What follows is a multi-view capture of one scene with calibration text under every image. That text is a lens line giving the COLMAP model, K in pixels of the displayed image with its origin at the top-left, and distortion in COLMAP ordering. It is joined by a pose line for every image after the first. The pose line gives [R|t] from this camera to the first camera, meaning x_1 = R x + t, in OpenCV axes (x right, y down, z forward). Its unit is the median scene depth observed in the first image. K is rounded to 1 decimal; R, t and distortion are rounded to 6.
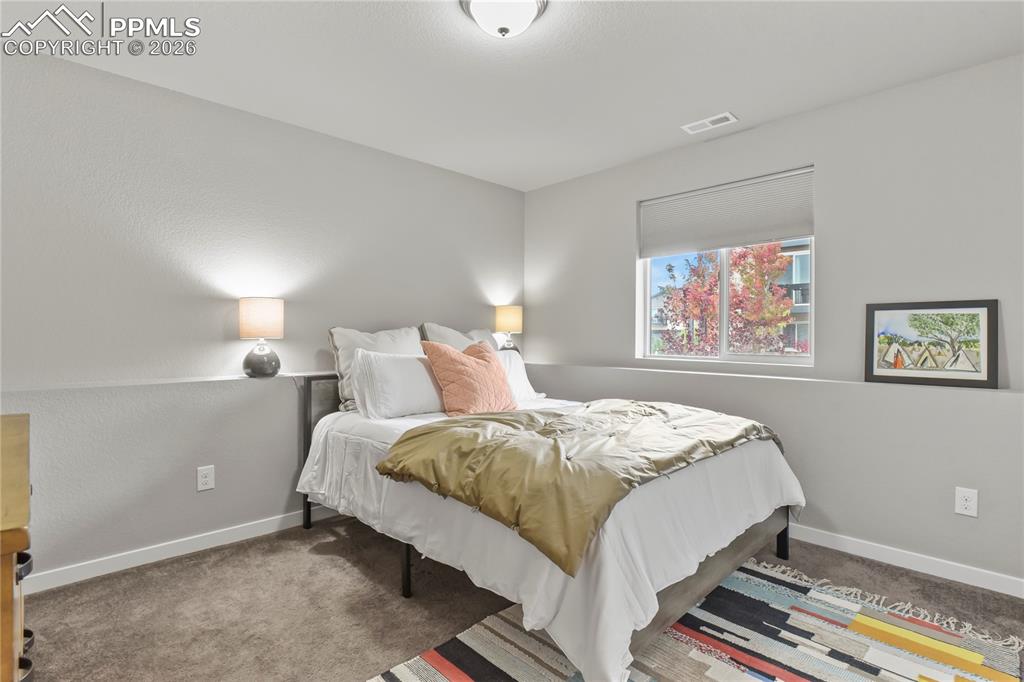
lens RADIAL K [[497.4, 0, 515.0], [0, 497.4, 337.9], [0, 0, 1]] dist [-0.005784, -0.004012]
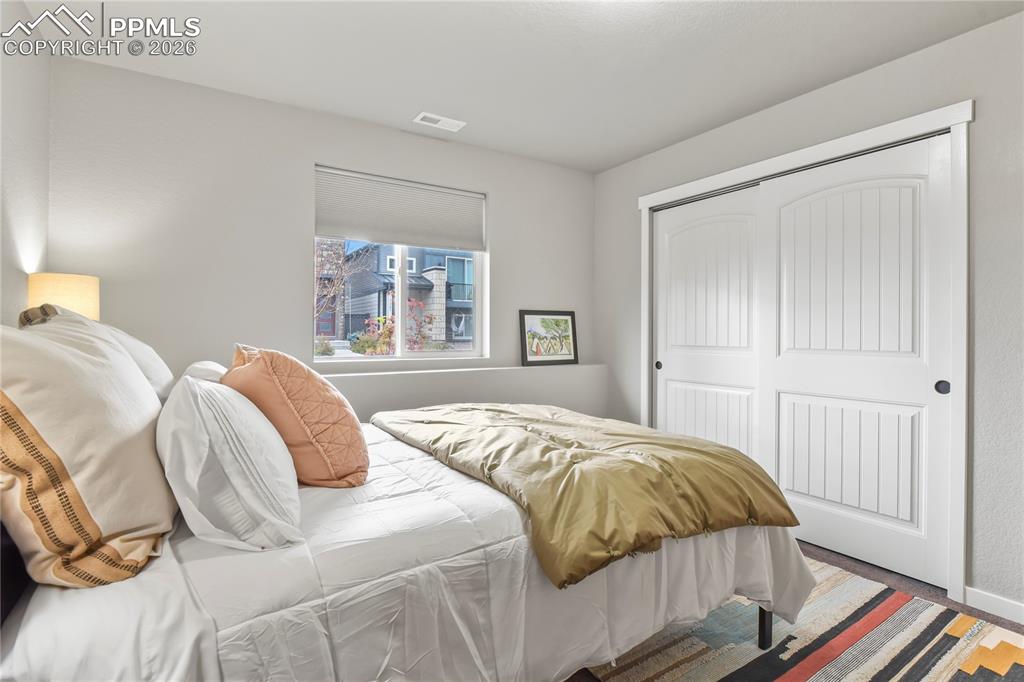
lens RADIAL K [[497.4, 0, 514.6], [0, 497.4, 338.2], [0, 0, 1]] dist [-0.005784, -0.004012]
pose [[0.202821, -0.015734, 0.979089, -0.676933], [0.005740, 0.999873, 0.014879, -0.010912], [-0.979199, 0.002602, 0.202886, 0.775242]]
